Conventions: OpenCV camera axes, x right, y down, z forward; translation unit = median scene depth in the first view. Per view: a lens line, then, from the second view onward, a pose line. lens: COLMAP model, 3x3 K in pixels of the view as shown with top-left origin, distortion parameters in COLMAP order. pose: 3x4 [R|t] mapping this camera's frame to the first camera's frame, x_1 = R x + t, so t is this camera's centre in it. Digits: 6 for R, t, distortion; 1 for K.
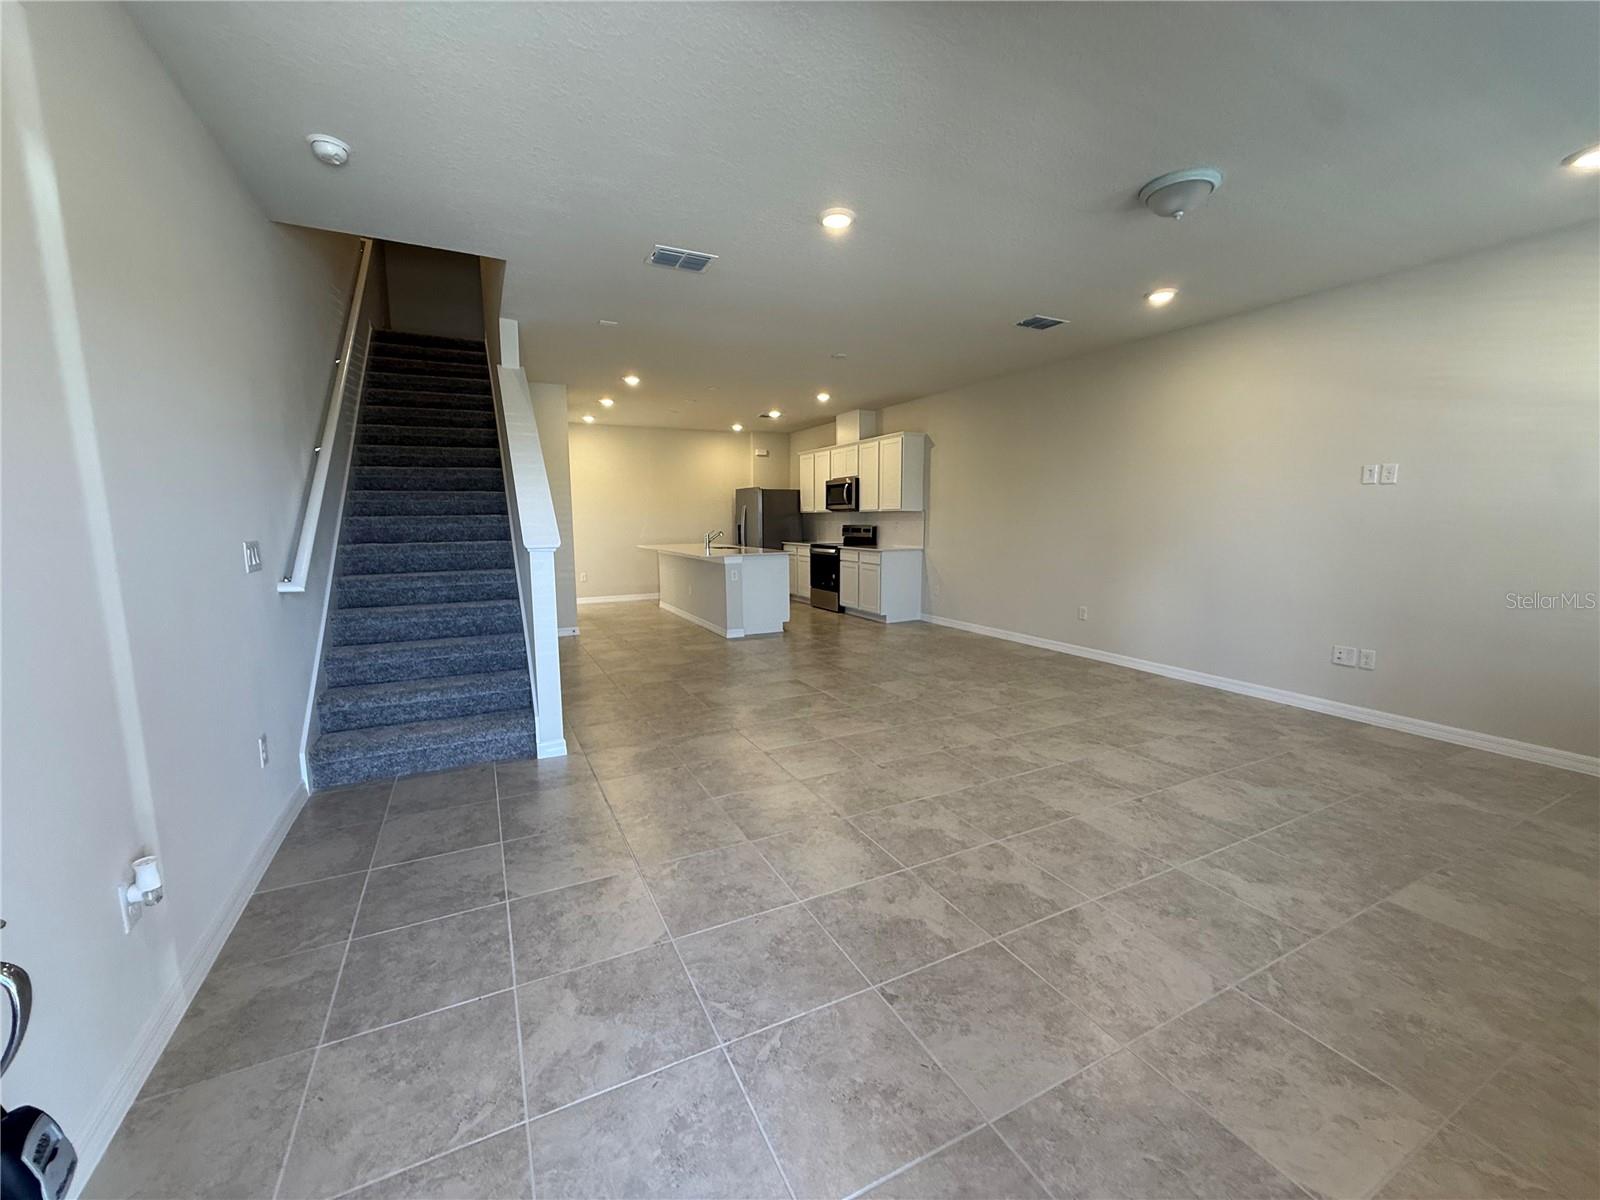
lens RADIAL K [[635.8, 0, 794.7], [0, 635.8, 593.9], [0, 0, 1]] dist [-0.000163, 0.000029]
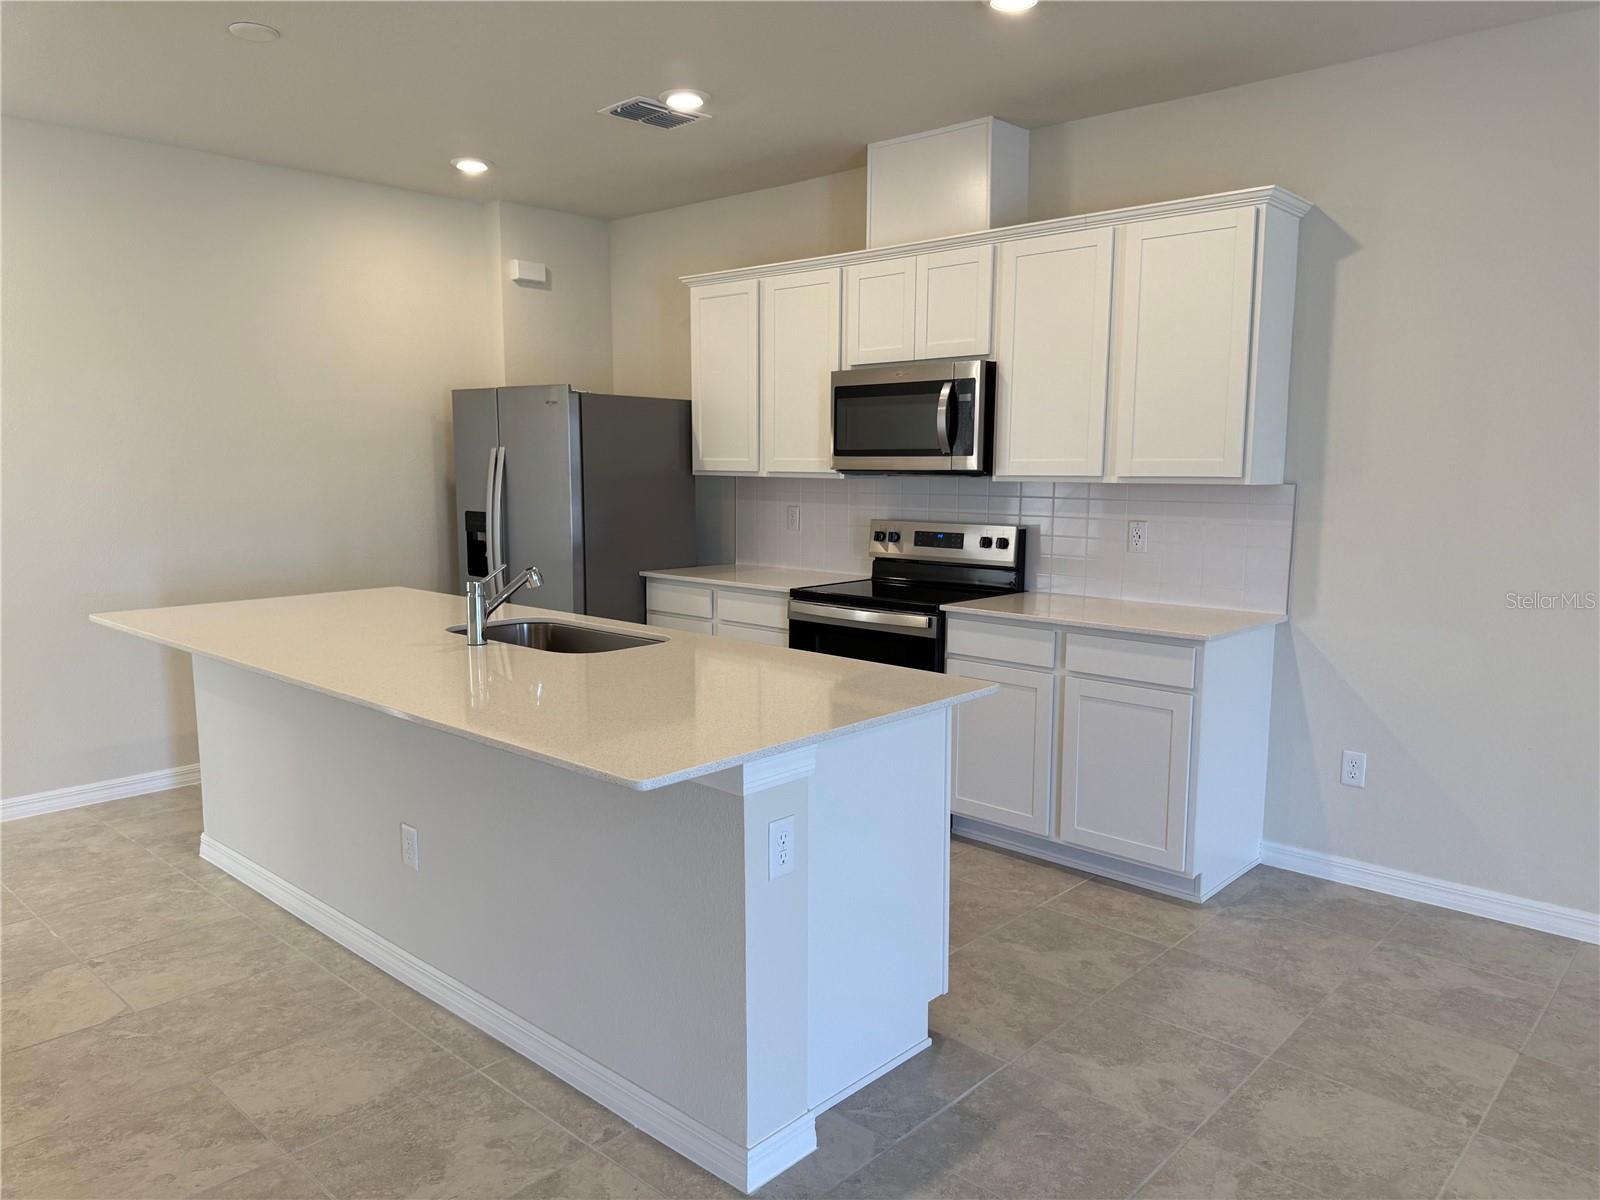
lens RADIAL K [[1119.2, 0, 800.0], [0, 1119.2, 600.0], [0, 0, 1]] dist [0.086761, -0.127782]
pose [[0.934375, -0.036196, 0.354447, -0.292729], [0.032734, 0.999340, 0.015759, -0.154097], [-0.354783, -0.003122, 0.934943, 0.994725]]
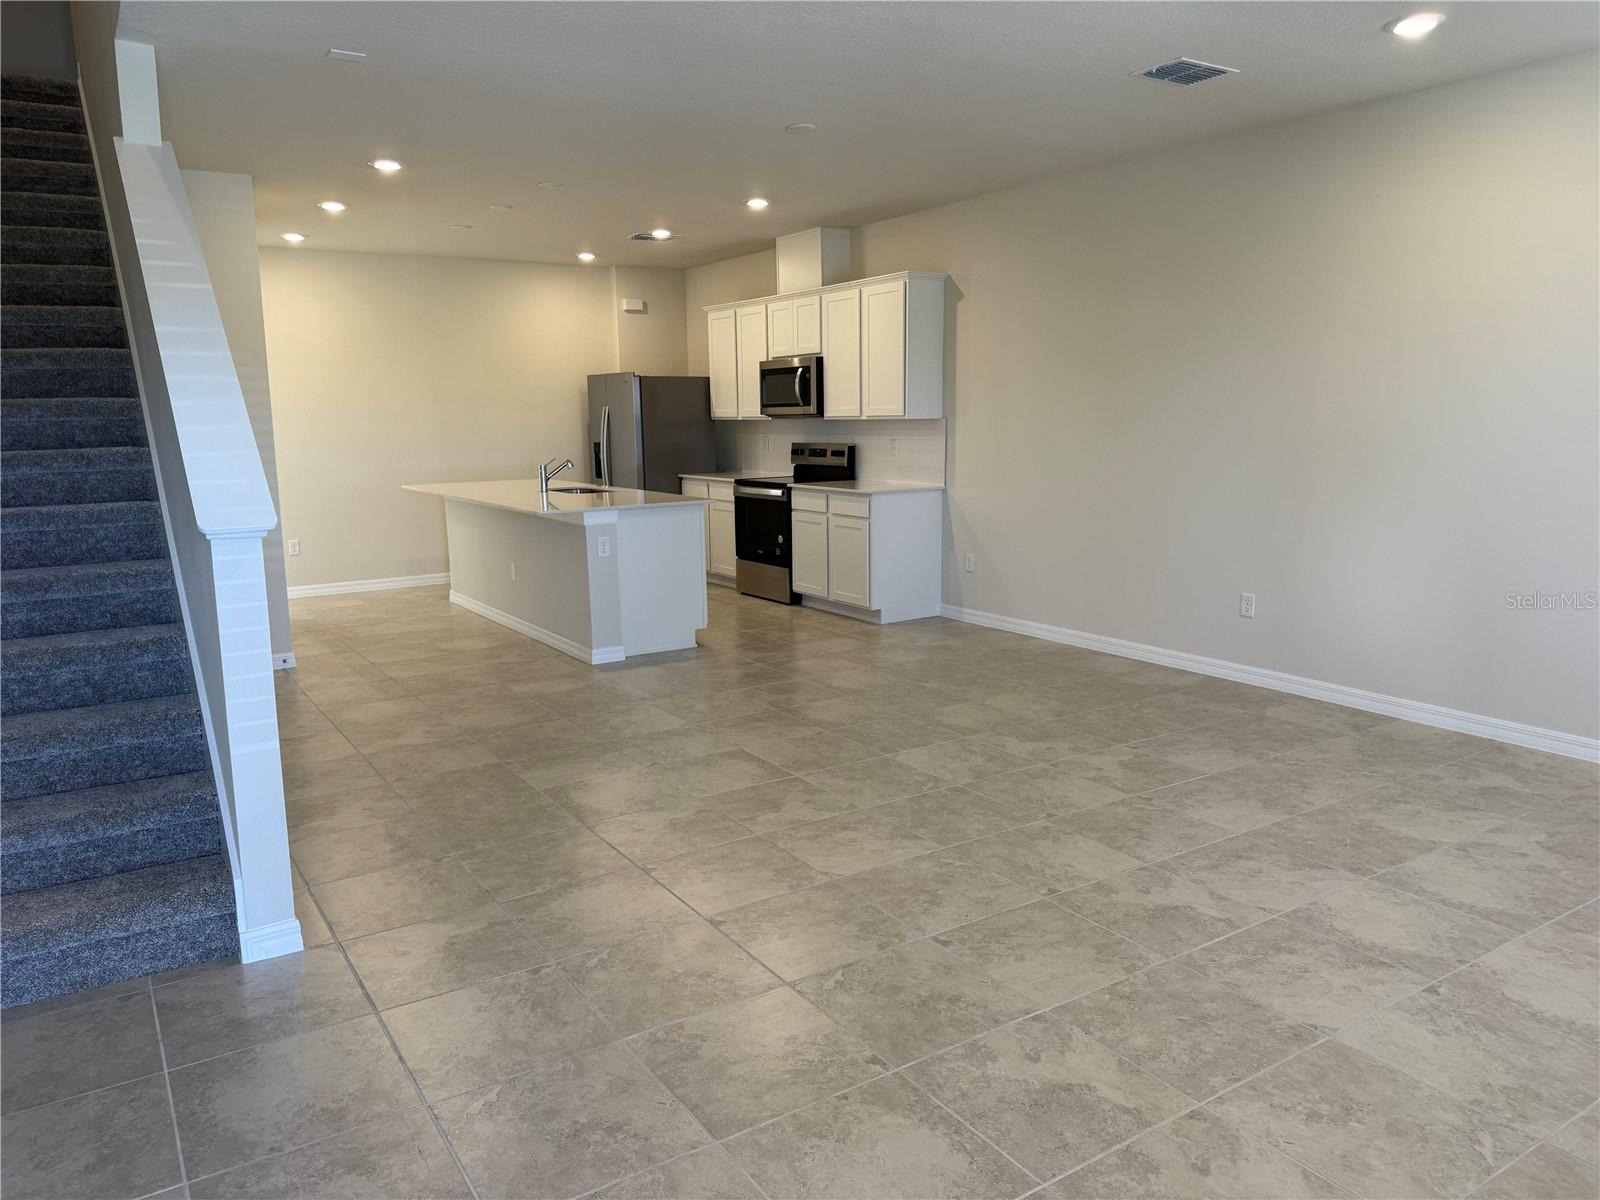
lens RADIAL K [[1126.1, 0, 792.4], [0, 1126.1, 575.1], [0, 0, 1]] dist [0.123218, -0.178847]
pose [[0.994544, -0.024225, 0.101465, -0.048602], [0.021877, 0.999468, 0.024195, -0.034872], [-0.101997, -0.021843, 0.994545, 0.065874]]
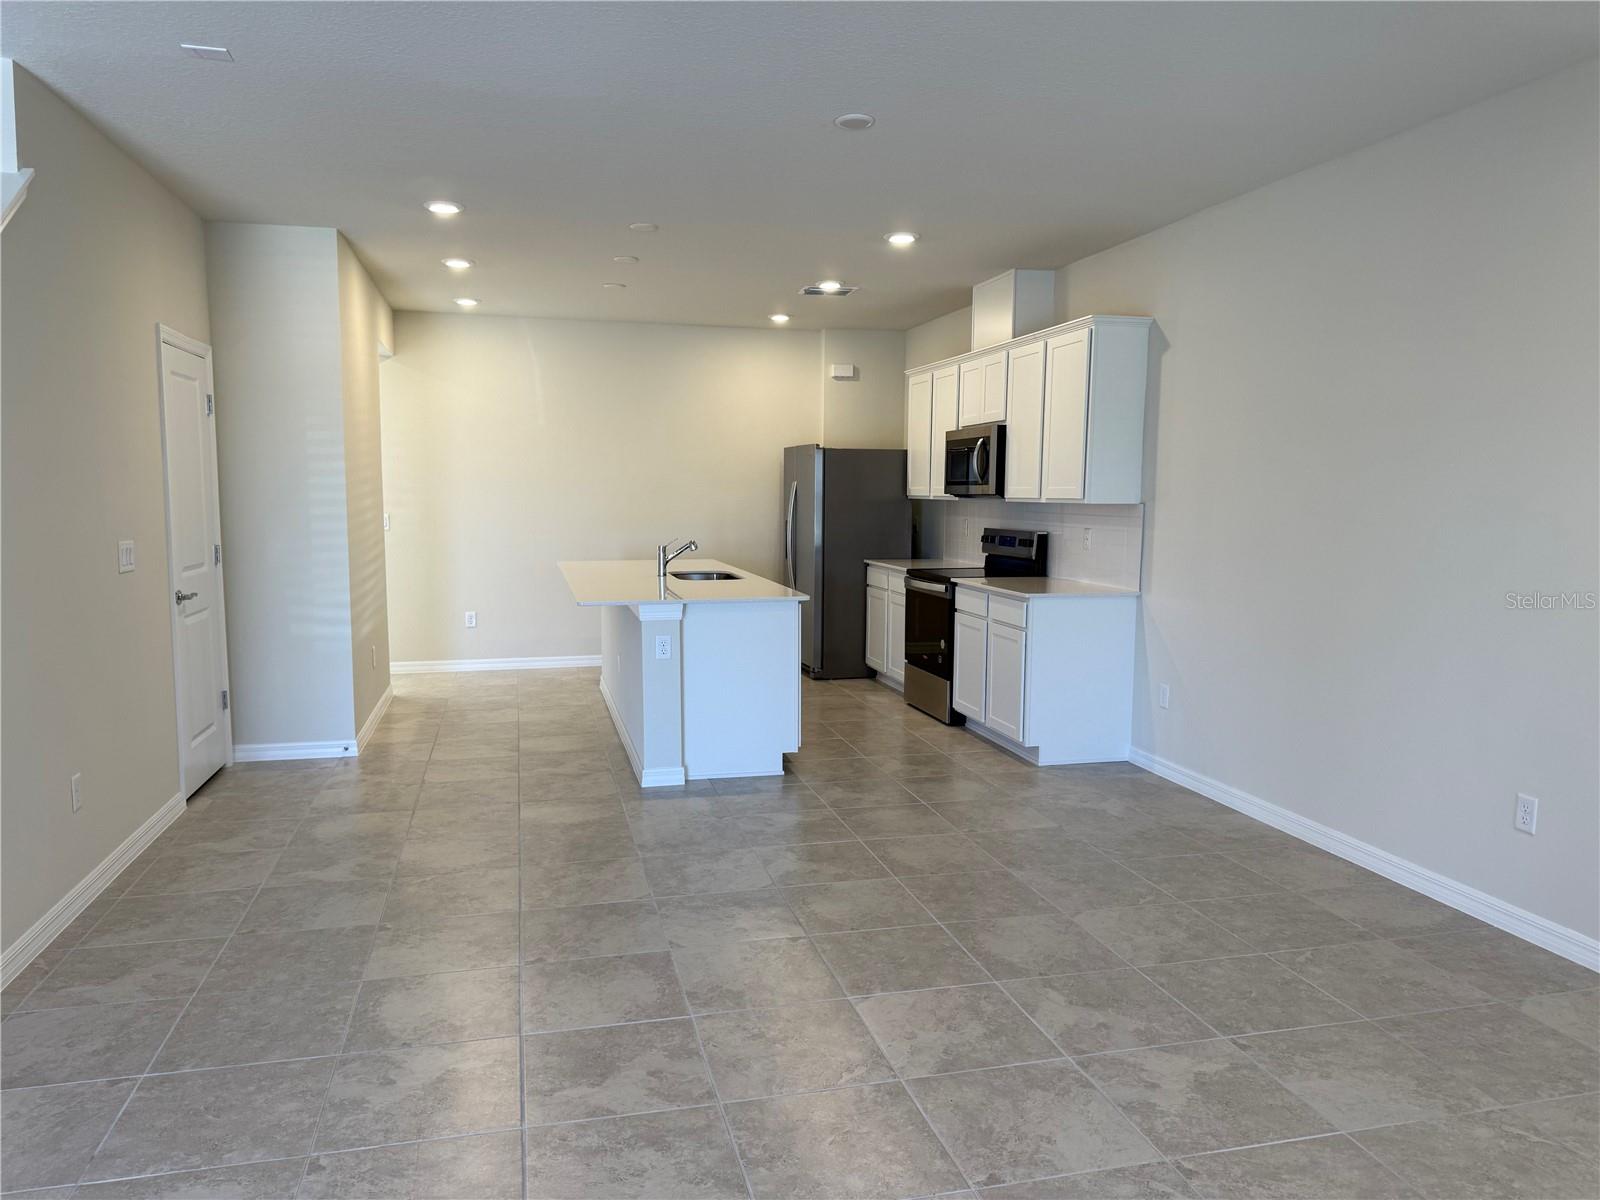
lens RADIAL K [[1119.2, 0, 800.0], [0, 1119.2, 600.0], [0, 0, 1]] dist [0.086761, -0.127782]
pose [[0.976375, 0.033516, -0.213469, 0.235209], [-0.038066, 0.999126, -0.017241, -0.074181], [0.212704, 0.024959, 0.976798, 0.370094]]
